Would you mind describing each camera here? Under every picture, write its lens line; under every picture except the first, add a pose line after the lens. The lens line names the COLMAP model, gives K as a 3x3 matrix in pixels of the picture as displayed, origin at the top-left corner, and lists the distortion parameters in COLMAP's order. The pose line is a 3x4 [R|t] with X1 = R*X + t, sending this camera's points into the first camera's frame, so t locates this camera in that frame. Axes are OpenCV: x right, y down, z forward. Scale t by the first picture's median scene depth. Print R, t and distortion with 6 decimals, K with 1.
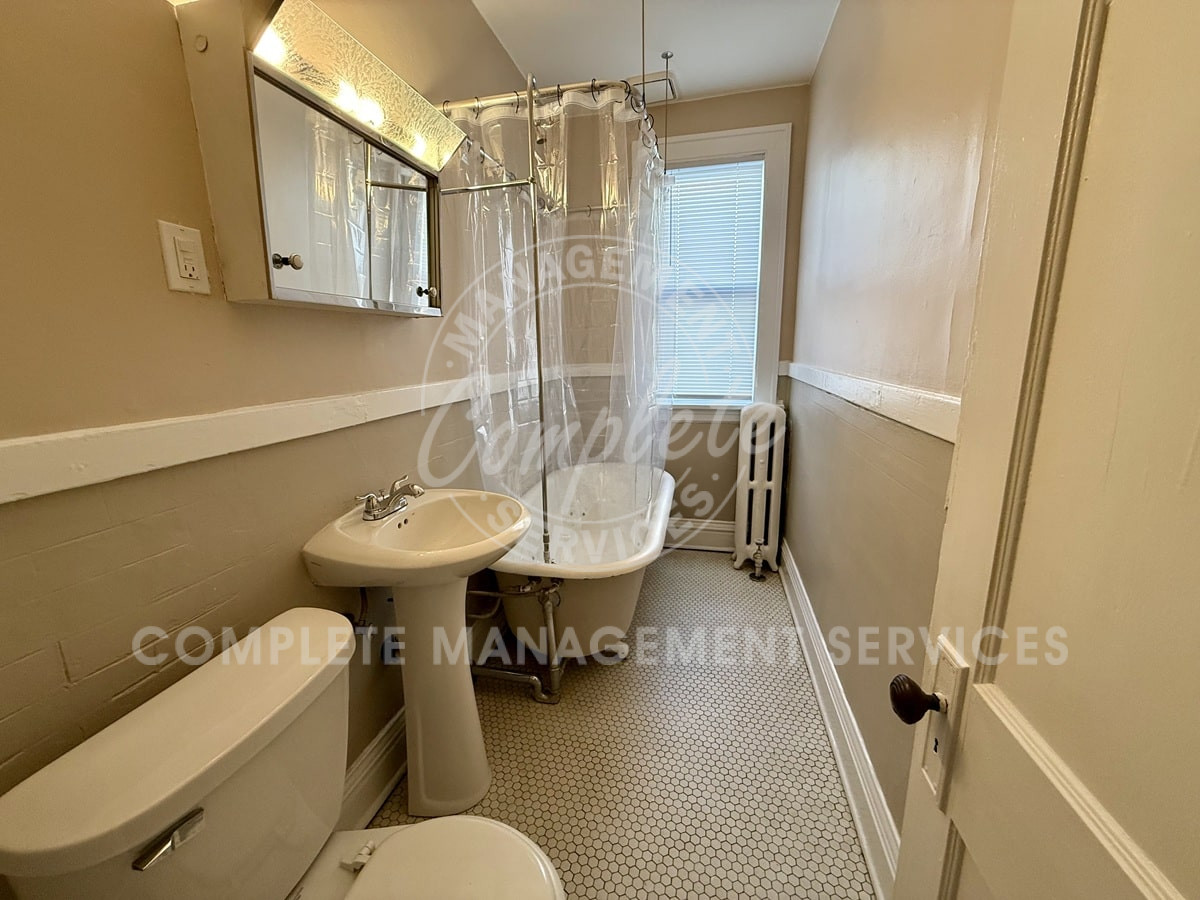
lens RADIAL K [[479.1, 0, 601.3], [0, 479.1, 442.8], [0, 0, 1]] dist [0.000630, 0.000031]
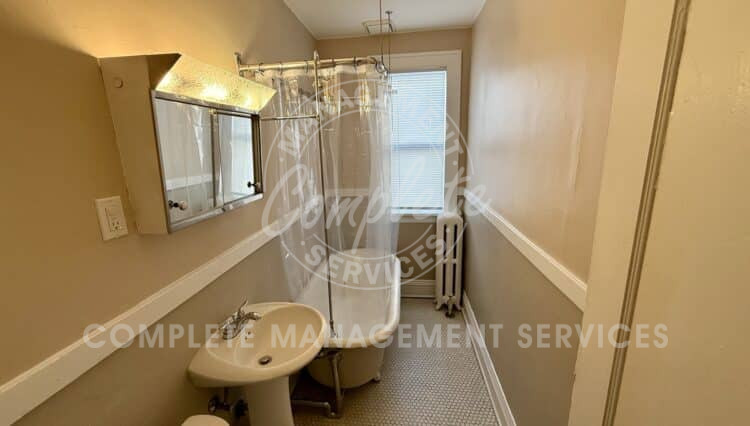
lens RADIAL K [[297.4, 0, 377.9], [0, 297.4, 213.2], [0, 0, 1]] dist [-0.000699, -0.000060]
pose [[0.992728, -0.038677, 0.113995, -0.045360], [0.036773, 0.999147, 0.018765, -0.144483], [-0.114624, -0.014437, 0.993304, -0.021657]]
